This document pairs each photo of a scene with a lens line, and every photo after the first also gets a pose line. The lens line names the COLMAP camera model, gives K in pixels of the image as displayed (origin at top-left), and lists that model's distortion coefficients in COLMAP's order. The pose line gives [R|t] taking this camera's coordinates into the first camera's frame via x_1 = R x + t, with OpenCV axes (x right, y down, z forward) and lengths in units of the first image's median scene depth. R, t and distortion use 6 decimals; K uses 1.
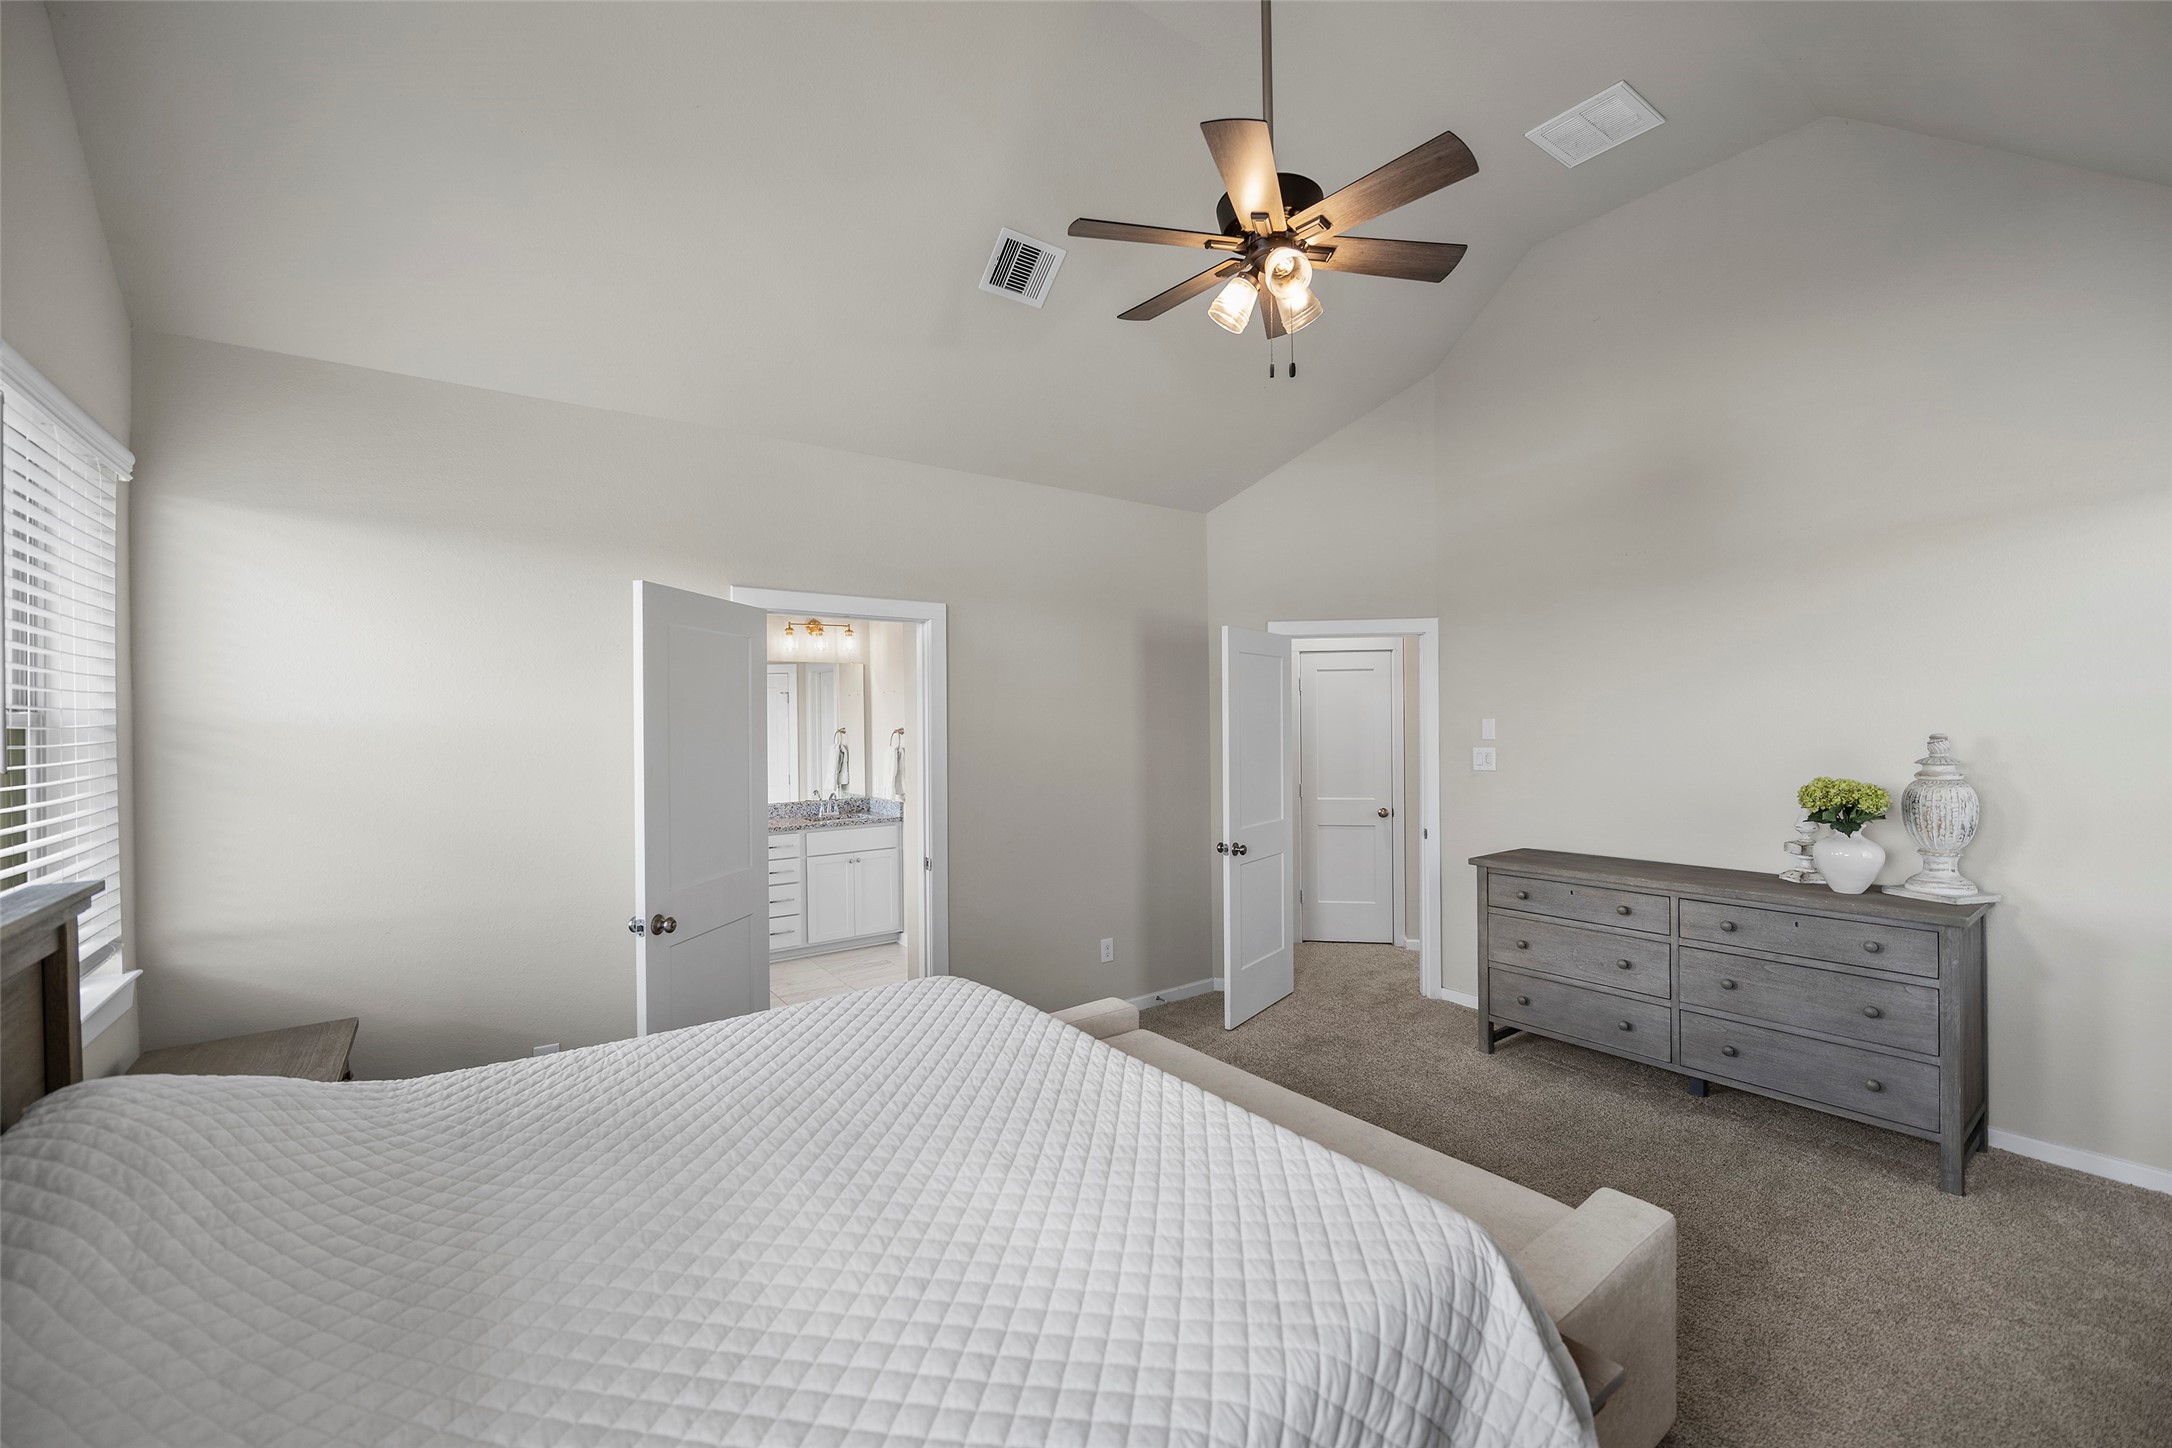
lens RADIAL K [[864.1, 0, 1090.9], [0, 864.1, 723.2], [0, 0, 1]] dist [0.000514, 0.000022]
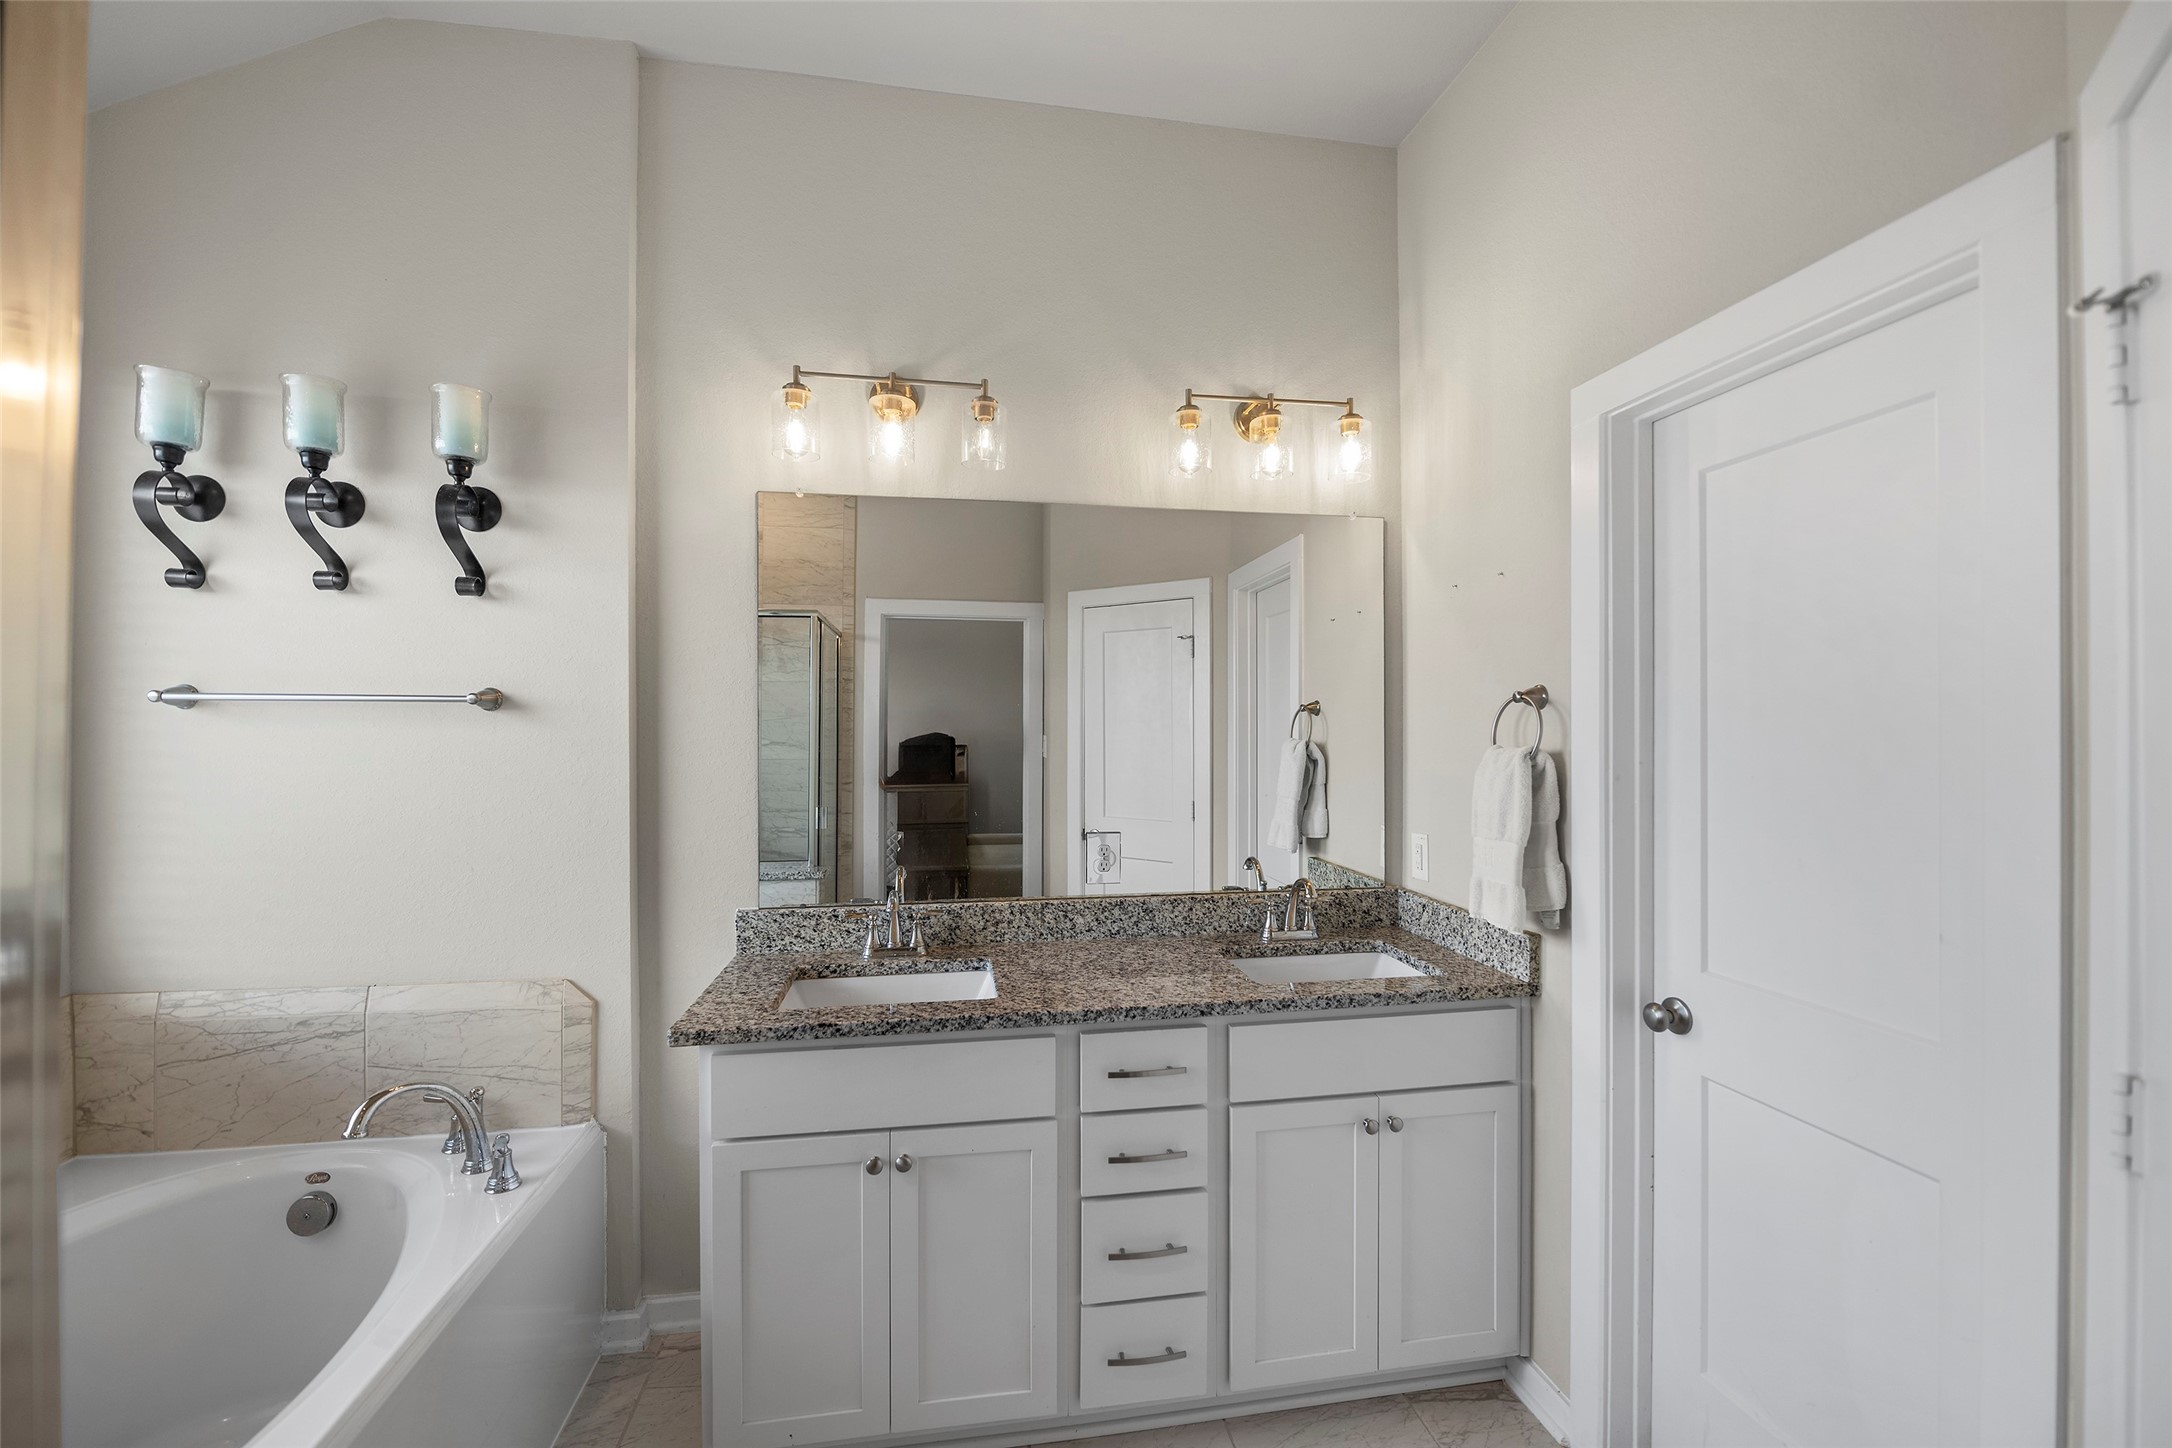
lens RADIAL K [[937.4, 0, 1090.5], [0, 937.4, 716.9], [0, 0, 1]] dist [-0.000510, -0.000023]
pose [[0.897431, 0.006132, -0.441112, -0.205237], [-0.010855, 0.999908, -0.008184, 0.019483], [0.441021, 0.012132, 0.897415, 0.610940]]
